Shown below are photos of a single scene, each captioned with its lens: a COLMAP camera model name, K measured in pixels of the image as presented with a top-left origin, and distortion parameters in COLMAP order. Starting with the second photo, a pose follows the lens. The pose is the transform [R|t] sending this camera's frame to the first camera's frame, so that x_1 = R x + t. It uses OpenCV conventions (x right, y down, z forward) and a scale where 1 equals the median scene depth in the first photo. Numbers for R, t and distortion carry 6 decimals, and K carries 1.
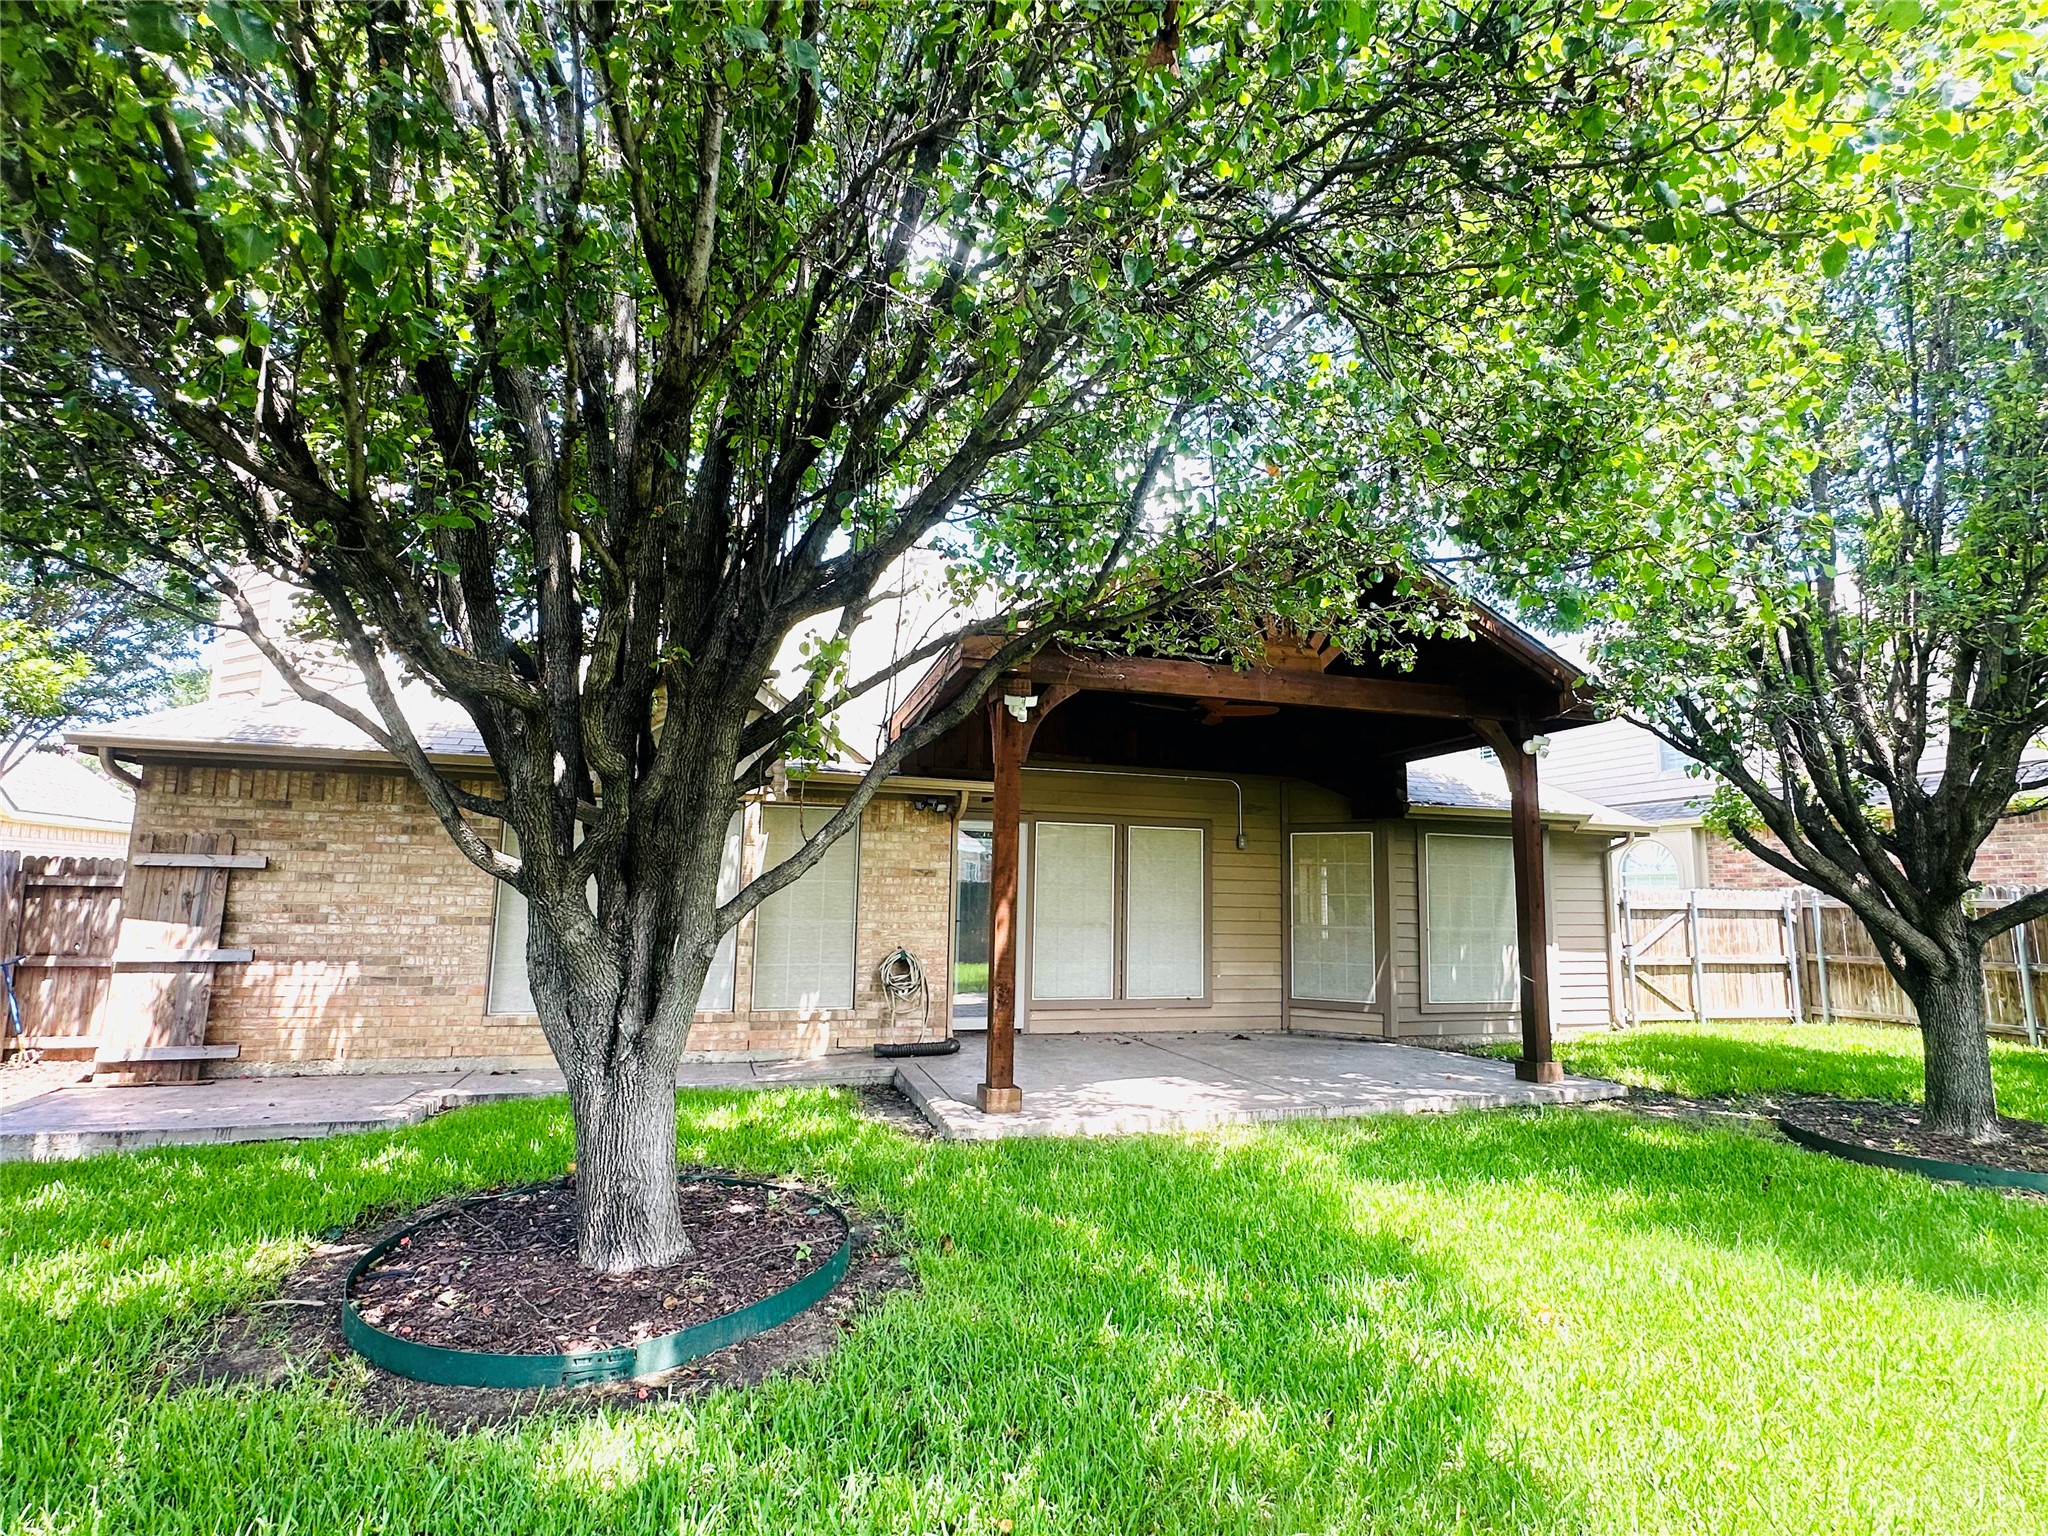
lens RADIAL K [[980.8, 0, 1032.4], [0, 980.8, 771.4], [0, 0, 1]] dist [-0.000649, -0.000192]
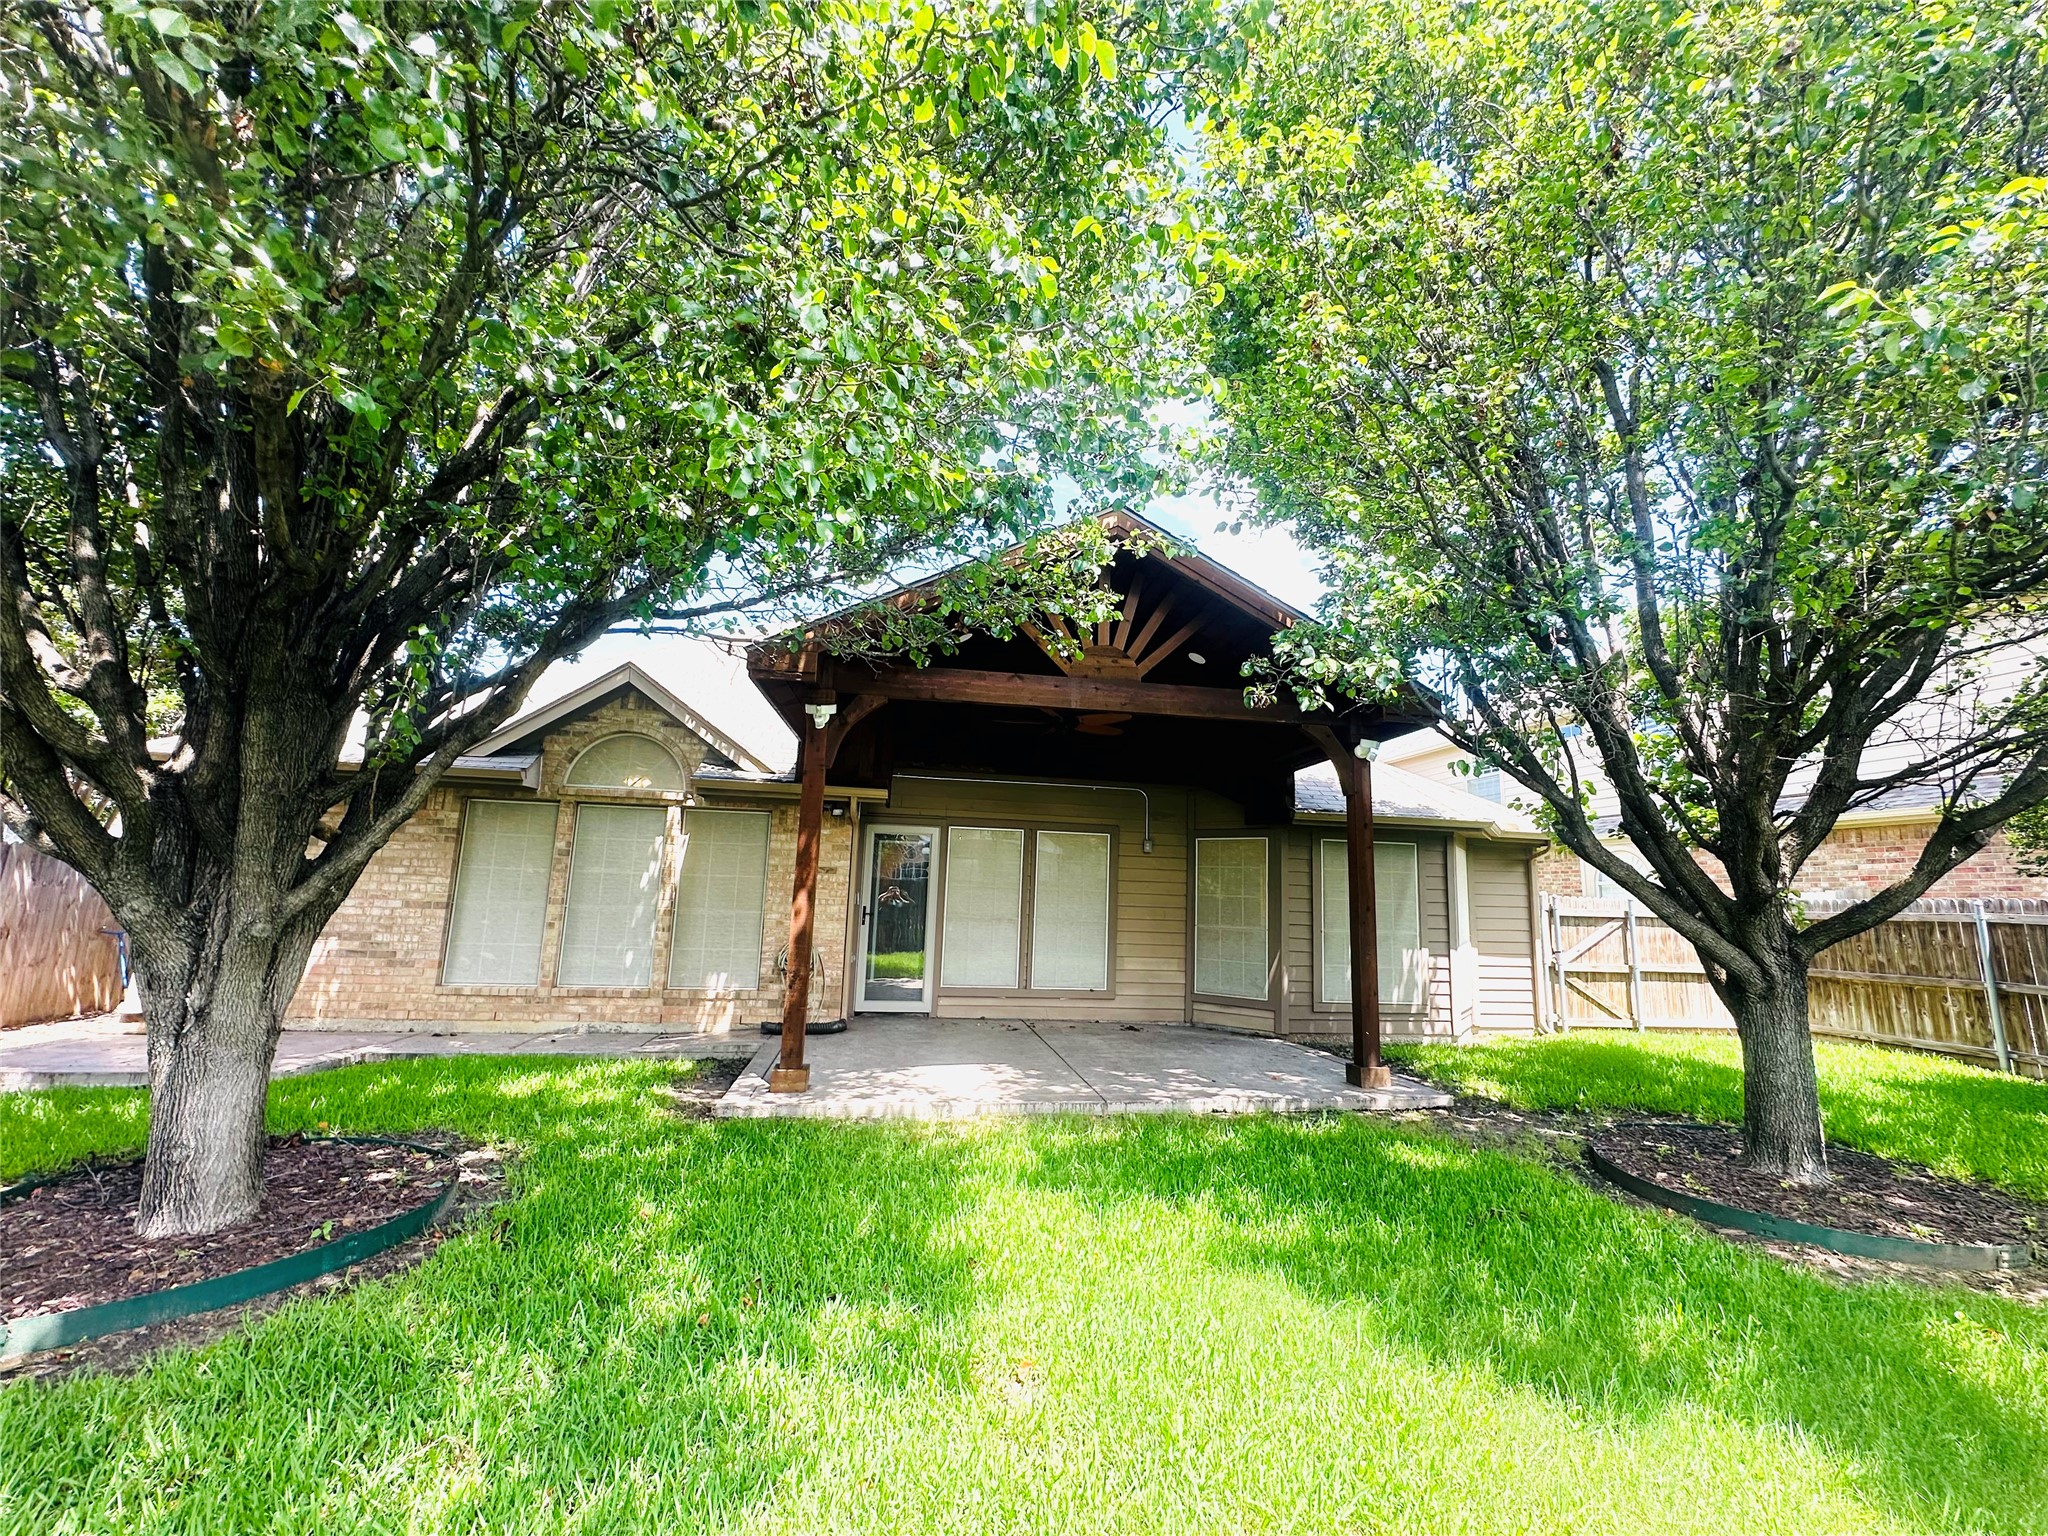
lens RADIAL K [[815.9, 0, 1017.9], [0, 815.9, 770.8], [0, 0, 1]] dist [-0.001283, 0.000123]
pose [[0.989524, -0.006051, -0.144245, 0.222514], [0.002098, 0.999618, -0.027541, 0.014104], [0.144357, 0.026950, 0.989159, 0.093367]]
